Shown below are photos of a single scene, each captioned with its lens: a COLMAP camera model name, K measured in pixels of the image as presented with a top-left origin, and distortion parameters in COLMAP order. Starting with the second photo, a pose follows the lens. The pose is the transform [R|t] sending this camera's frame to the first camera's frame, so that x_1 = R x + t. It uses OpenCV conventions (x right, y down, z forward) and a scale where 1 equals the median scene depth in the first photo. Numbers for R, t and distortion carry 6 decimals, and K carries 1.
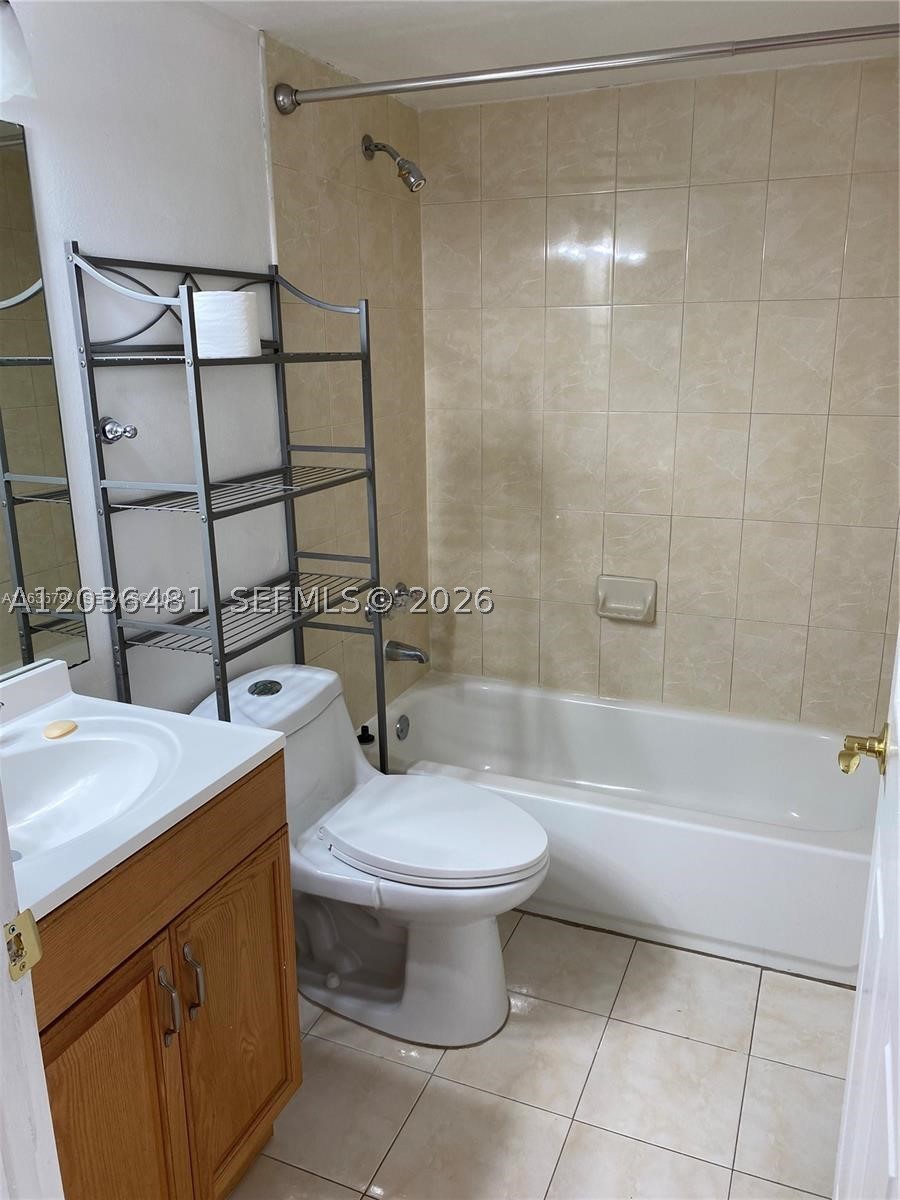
lens RADIAL K [[914.5, 0, 472.6], [0, 914.5, 608.9], [0, 0, 1]] dist [0.028901, -0.030523]
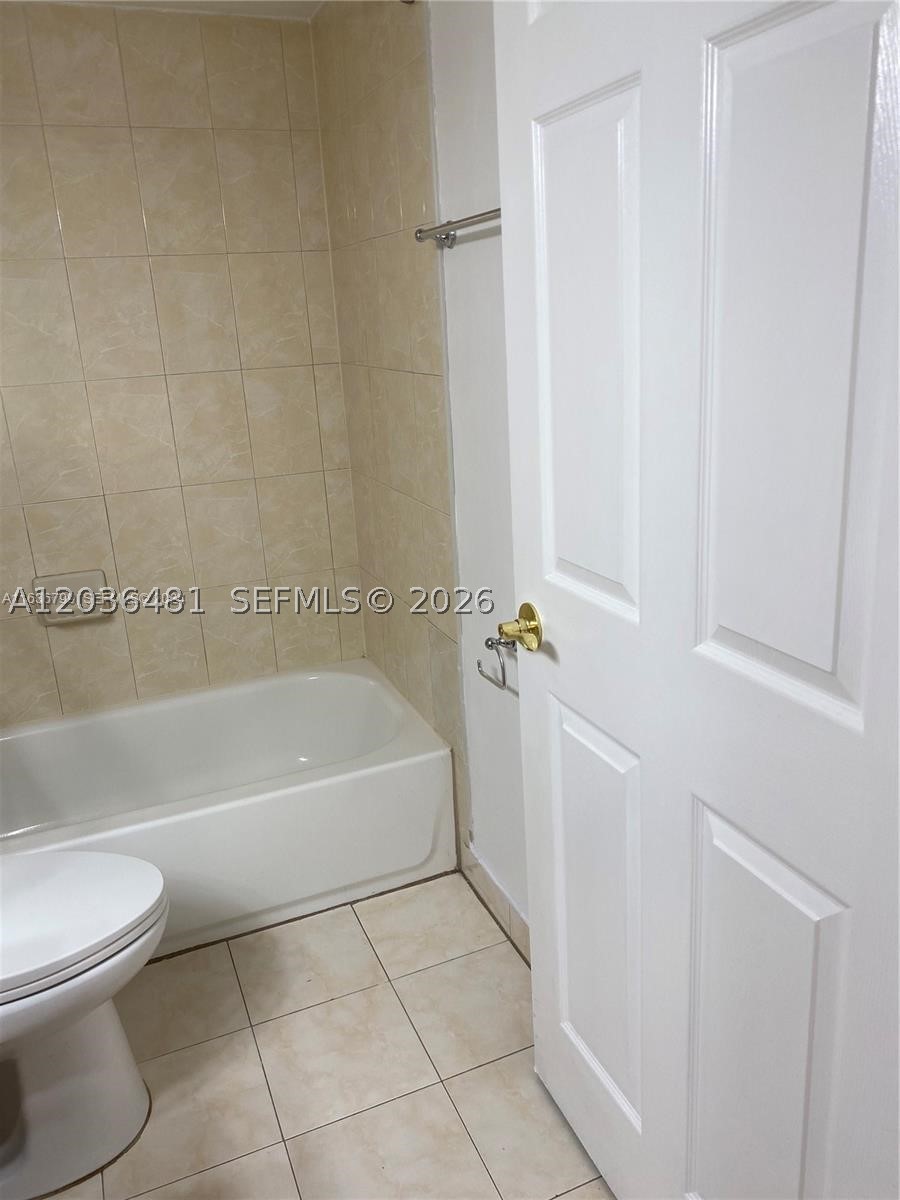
lens RADIAL K [[914.5, 0, 452.3], [0, 914.5, 597.0], [0, 0, 1]] dist [0.028901, -0.030523]
pose [[0.710116, -0.240158, 0.661861, -0.191757], [0.240840, 0.966177, 0.092180, -0.006800], [-0.661613, 0.093944, 0.743937, 0.125354]]
